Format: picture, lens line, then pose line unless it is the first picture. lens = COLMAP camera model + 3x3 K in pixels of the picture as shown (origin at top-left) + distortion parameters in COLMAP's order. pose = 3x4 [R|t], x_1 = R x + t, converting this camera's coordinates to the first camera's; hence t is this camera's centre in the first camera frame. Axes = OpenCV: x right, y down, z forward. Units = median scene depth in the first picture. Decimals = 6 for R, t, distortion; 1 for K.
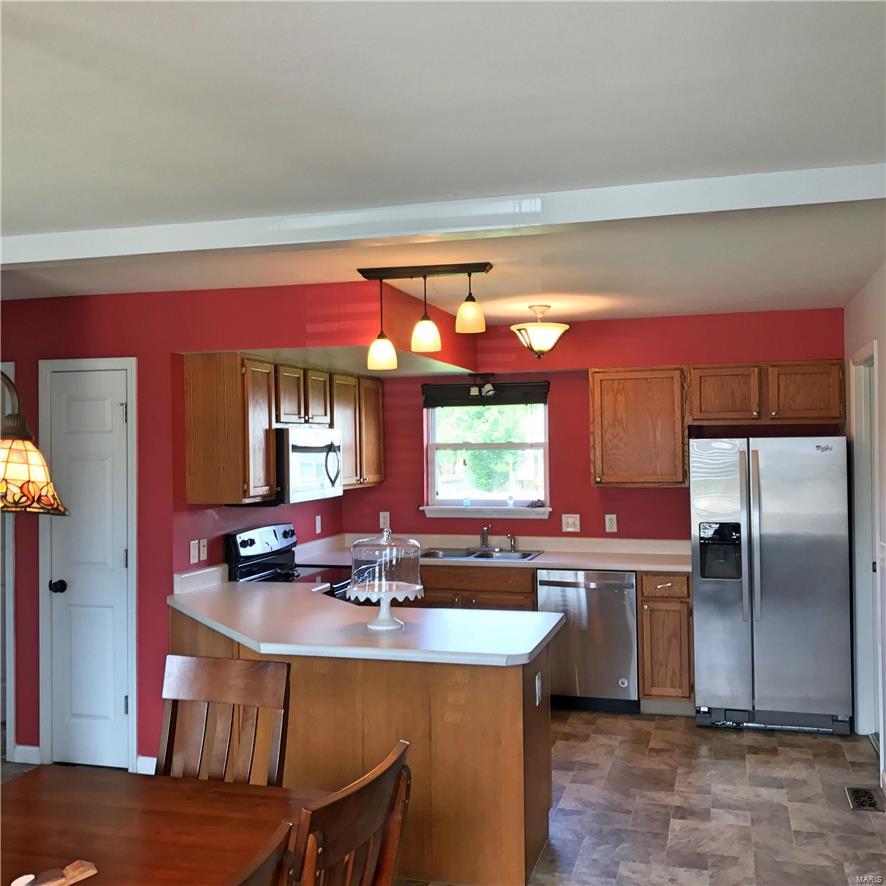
lens RADIAL K [[988.1, 0, 535.5], [0, 988.1, 441.6], [0, 0, 1]] dist [0.199319, -0.578134]
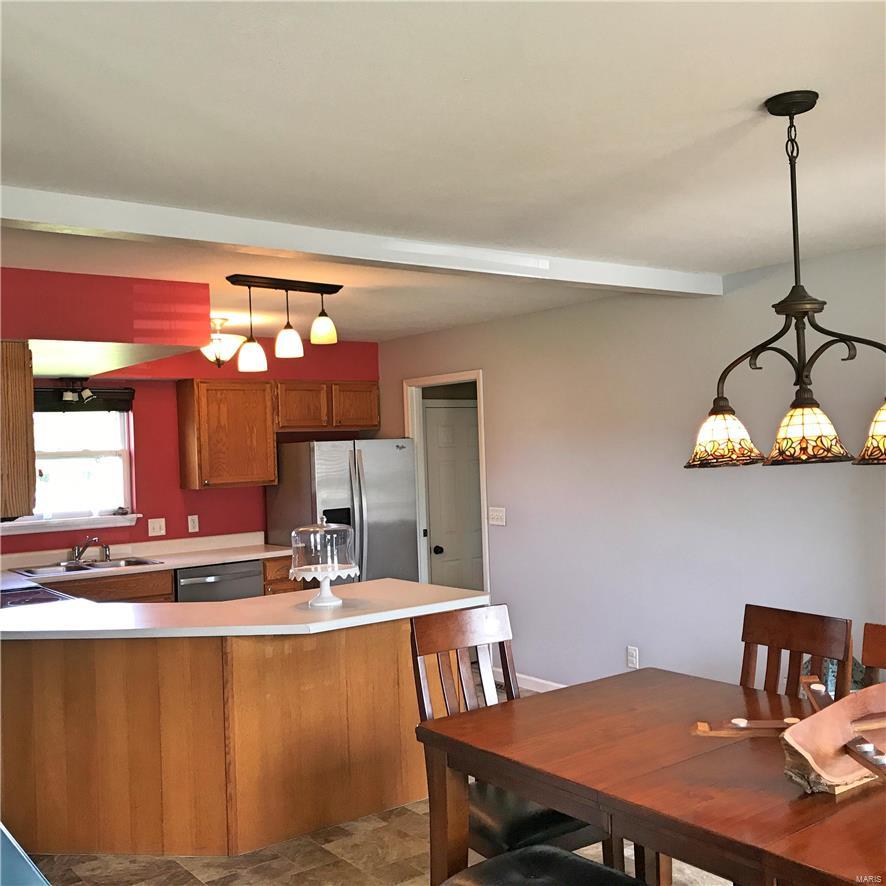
lens RADIAL K [[969.9, 0, 443.4], [0, 969.9, 445.2], [0, 0, 1]] dist [0.110875, -0.512101]
pose [[0.569911, -0.009124, 0.821656, -0.694558], [0.026747, 0.999614, -0.007452, 0.014020], [-0.821271, 0.026224, 0.569935, 0.194169]]
